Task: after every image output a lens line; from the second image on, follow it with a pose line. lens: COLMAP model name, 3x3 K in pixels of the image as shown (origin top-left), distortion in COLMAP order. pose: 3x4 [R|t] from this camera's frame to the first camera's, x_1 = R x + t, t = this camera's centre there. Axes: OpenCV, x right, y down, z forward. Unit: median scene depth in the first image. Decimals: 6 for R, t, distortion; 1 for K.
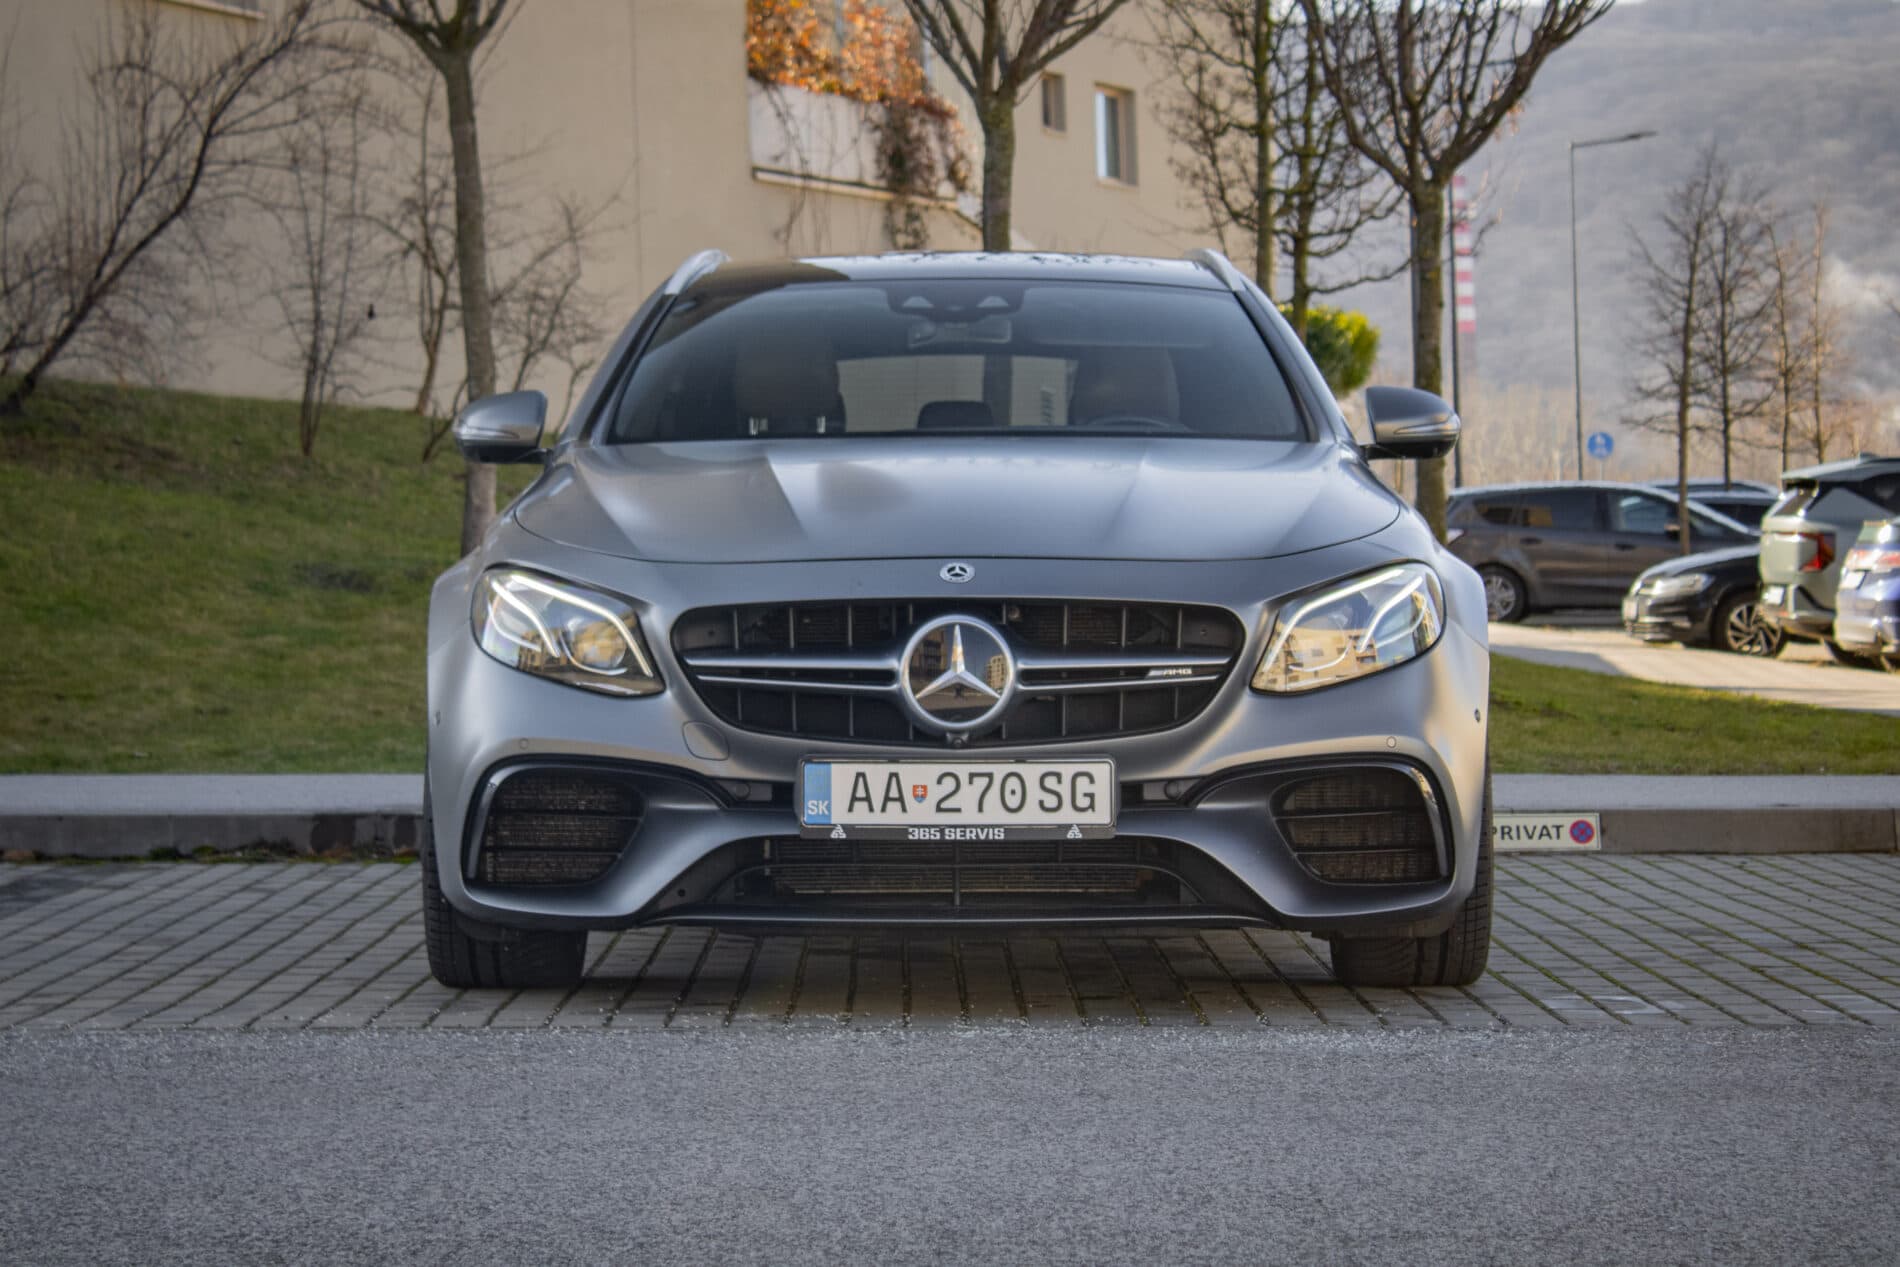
lens RADIAL K [[5303.3, 0, 950.0], [0, 5303.3, 633.5], [0, 0, 1]] dist [0.069516, 0.529597]
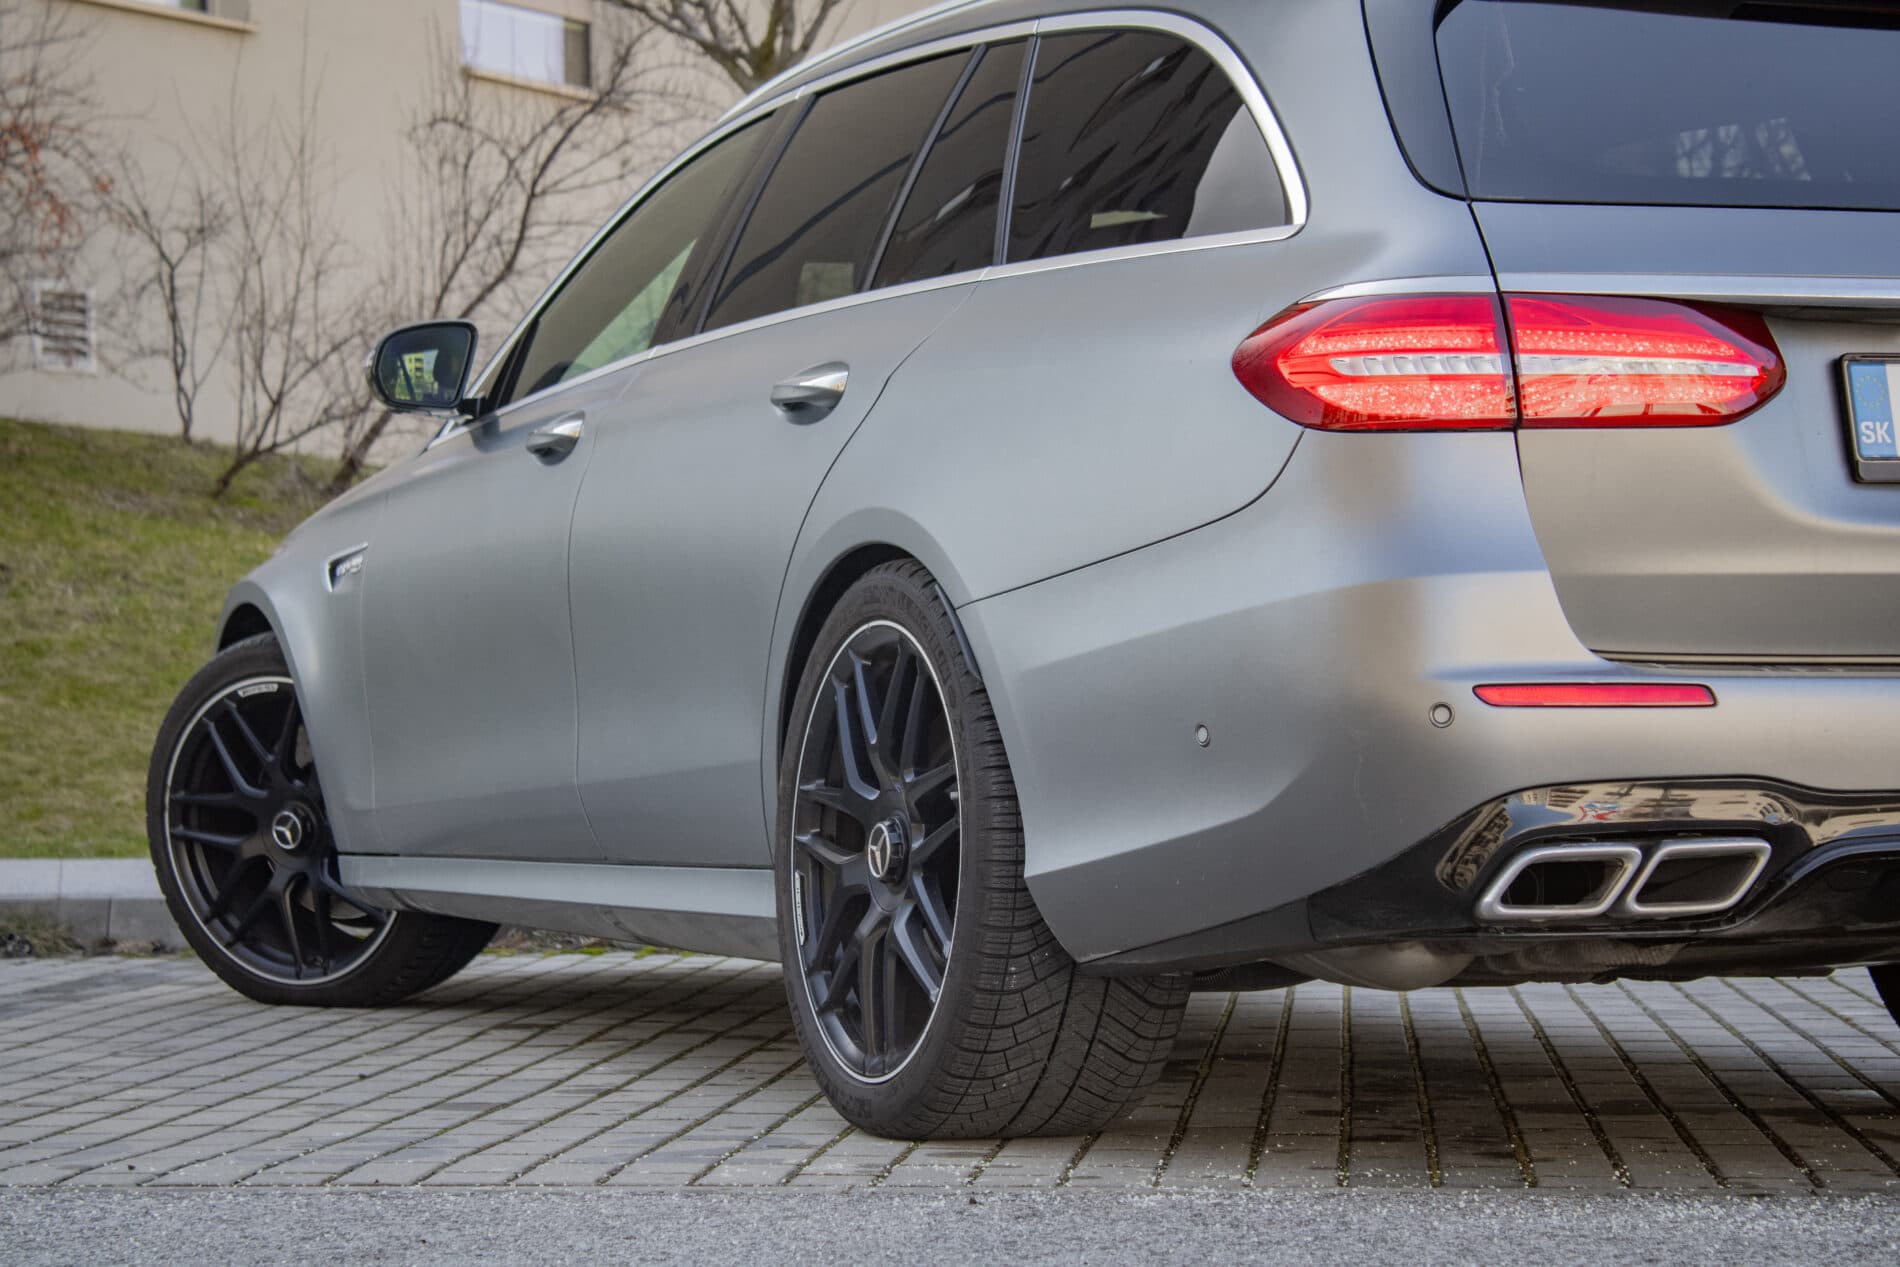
lens RADIAL K [[4816.9, 0, 950.0], [0, 4816.9, 633.5], [0, 0, 1]] dist [0.086609, 0.315673]
pose [[0.995769, -0.006485, -0.091666, 0.012220], [0.003838, 0.999571, -0.029026, 0.009143], [0.091815, 0.028551, 0.995367, 0.157176]]
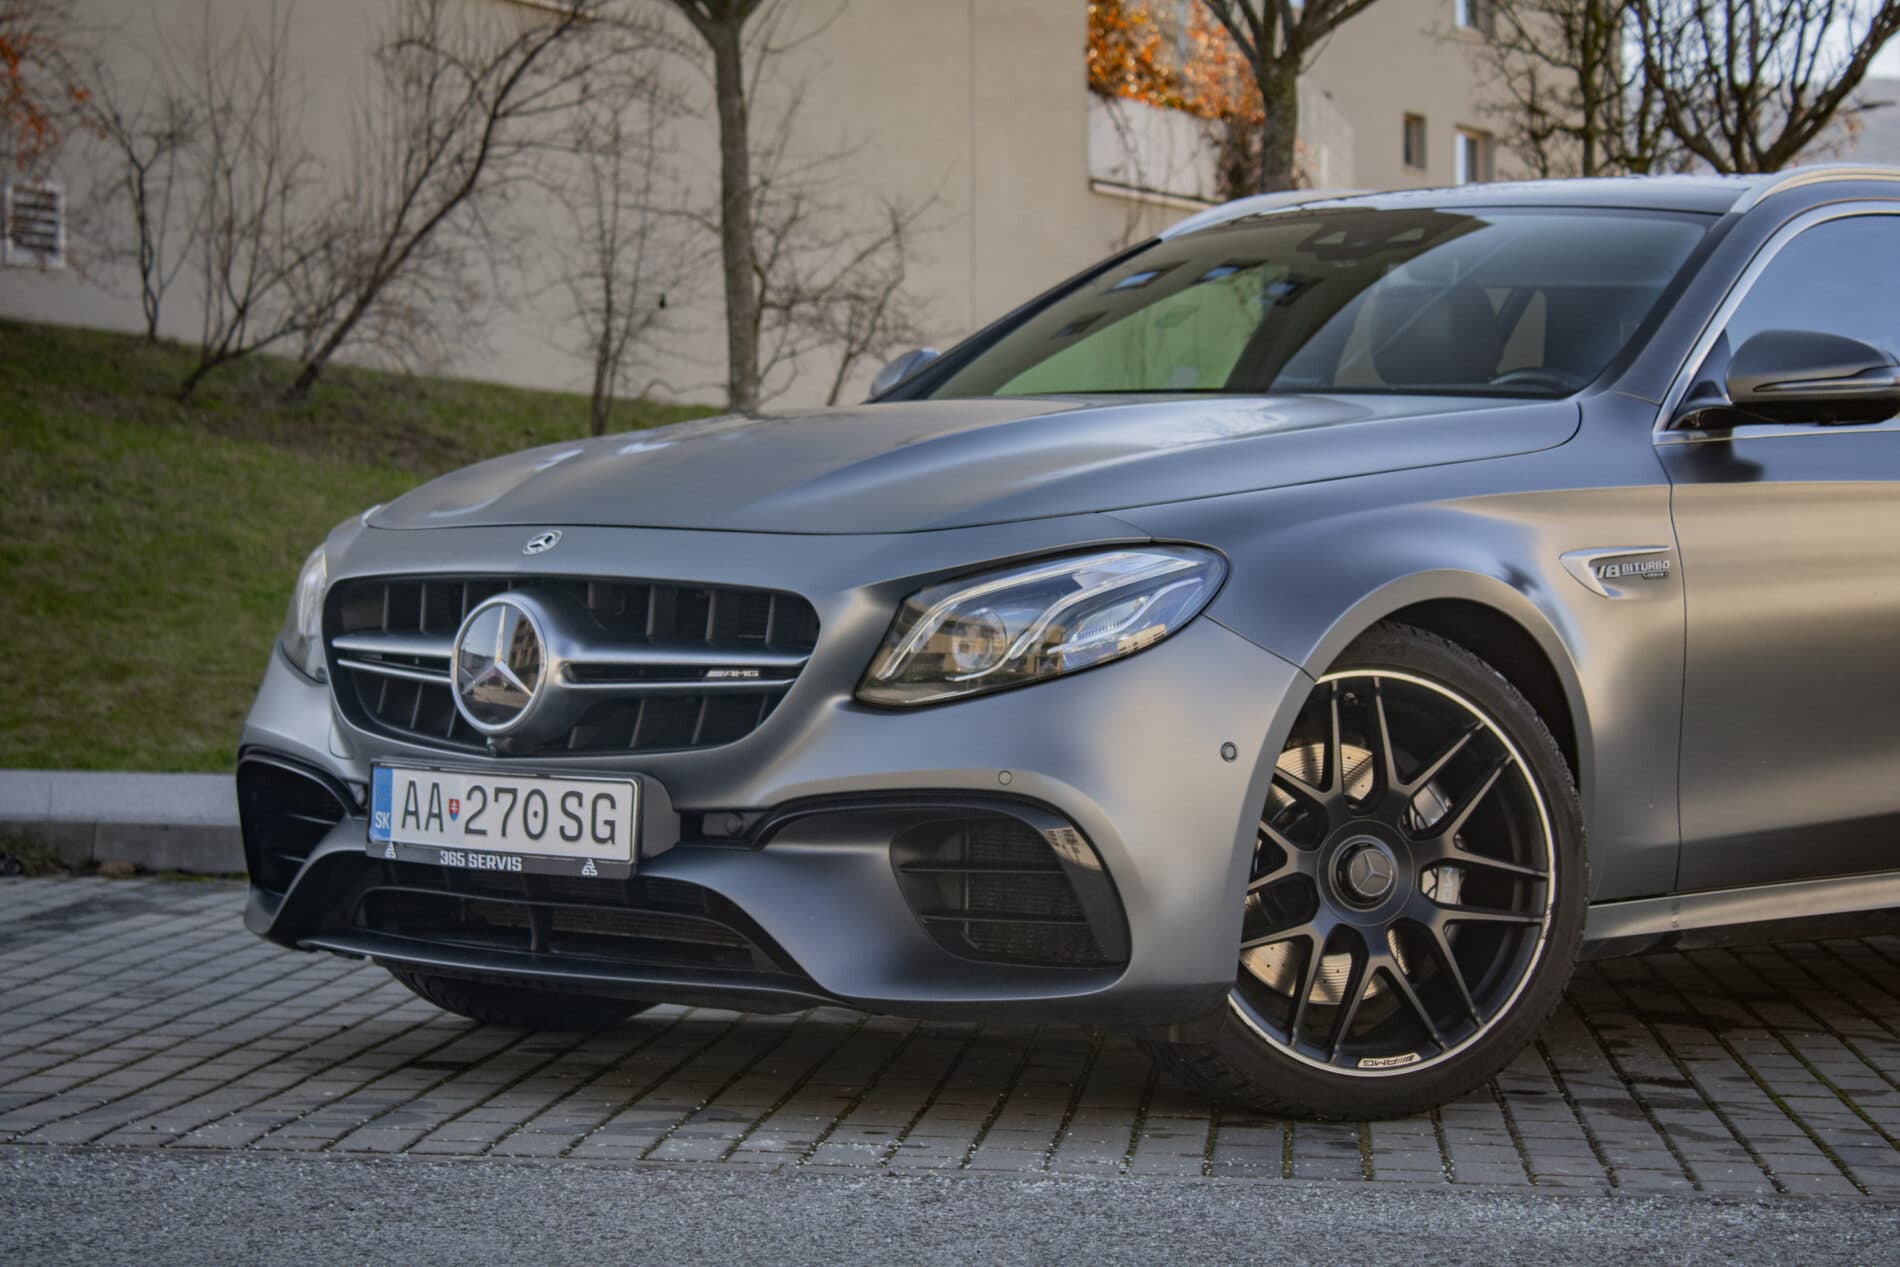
lens RADIAL K [[4816.9, 0, 950.0], [0, 4816.9, 633.5], [0, 0, 1]] dist [0.086609, 0.315673]
pose [[0.996659, 0.022314, -0.078571, 0.015620], [-0.022430, 0.999748, -0.000598, -0.000099], [0.078538, 0.002358, 0.996908, 0.123628]]
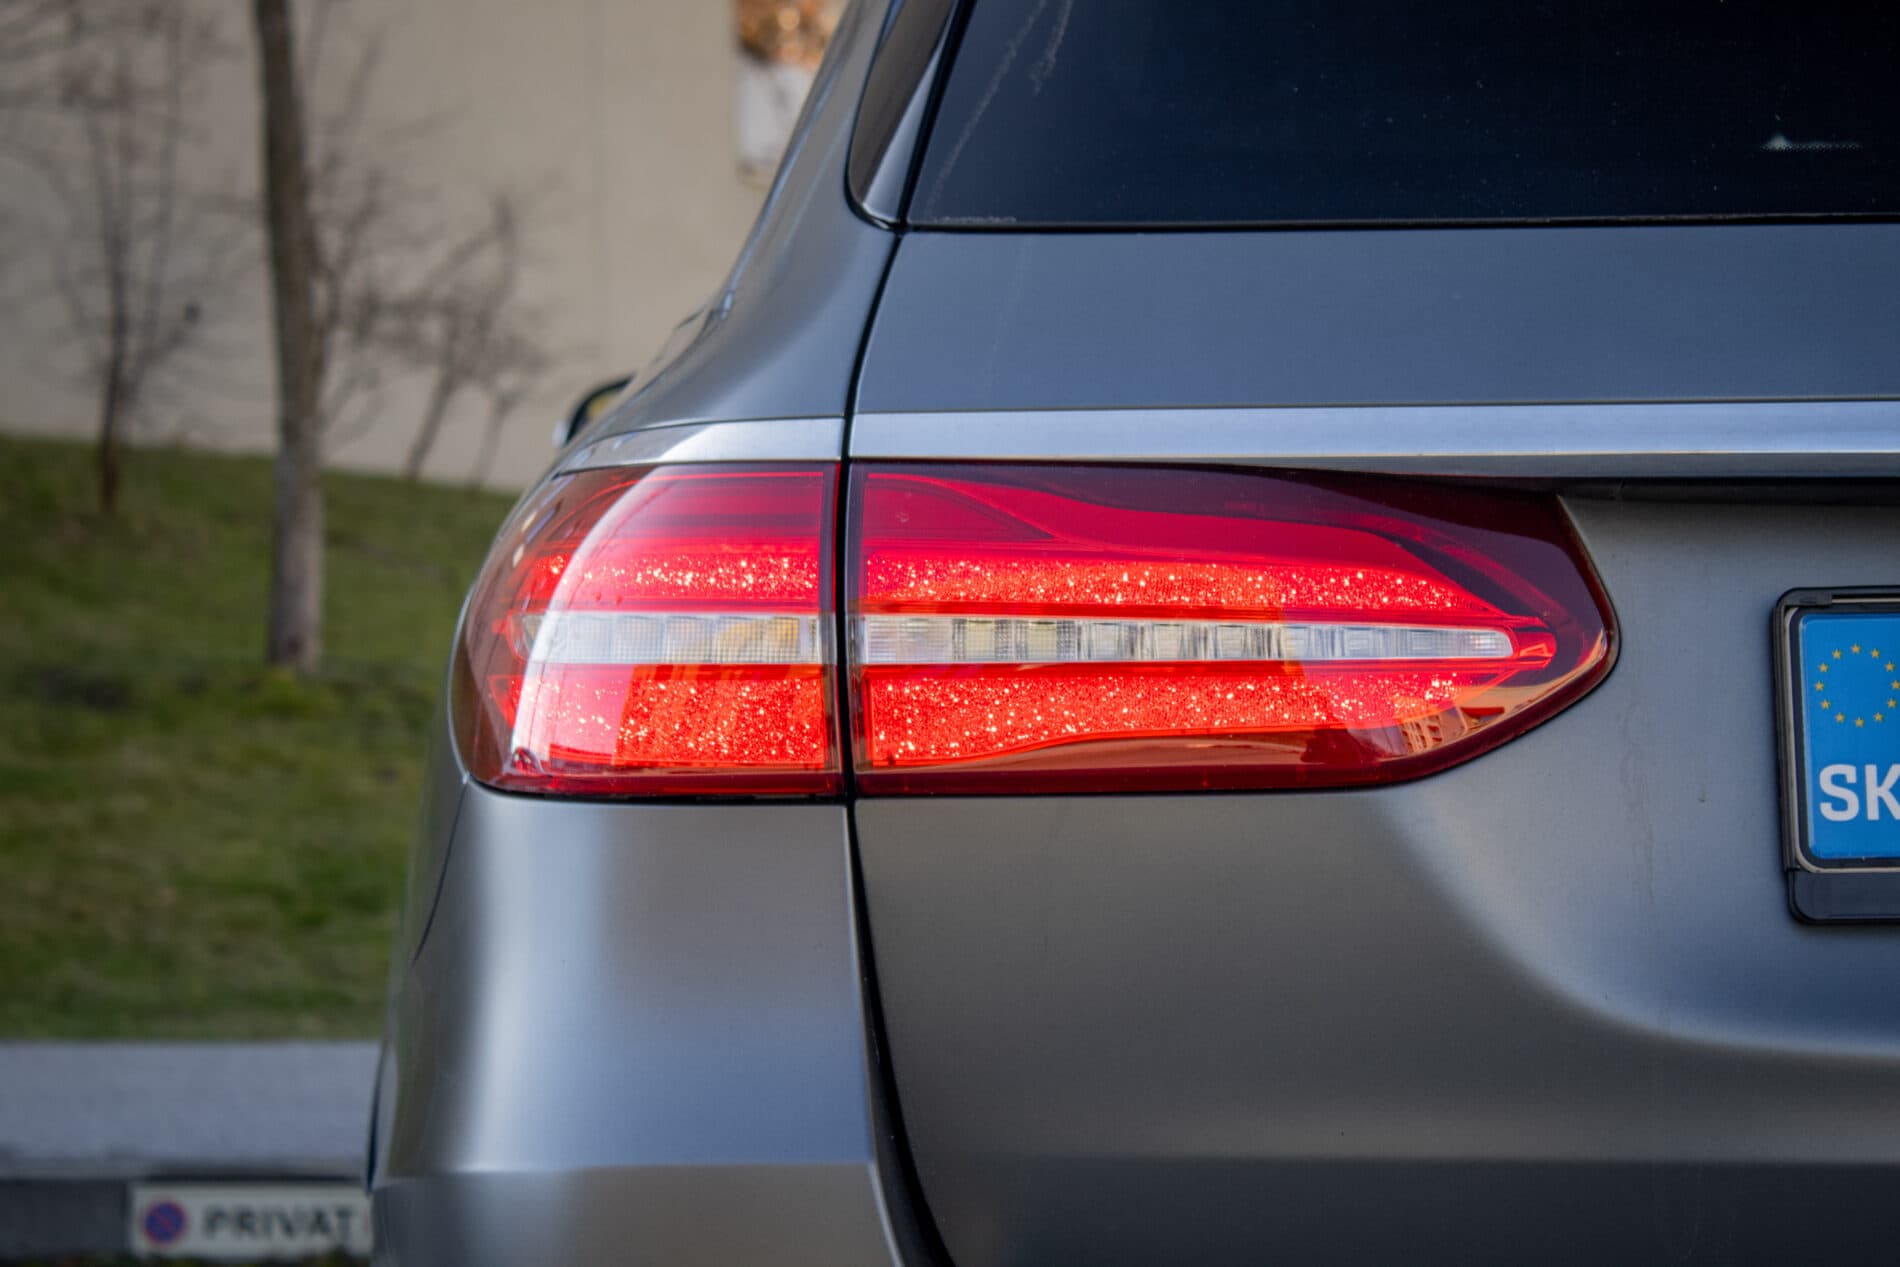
lens RADIAL K [[5303.3, 0, 950.0], [0, 5303.3, 633.5], [0, 0, 1]] dist [0.069516, 0.529597]
pose [[0.999983, 0.002097, -0.005490, -0.001589], [-0.002171, 0.999906, -0.013527, -0.007413], [0.005461, 0.013539, 0.999893, 0.288100]]
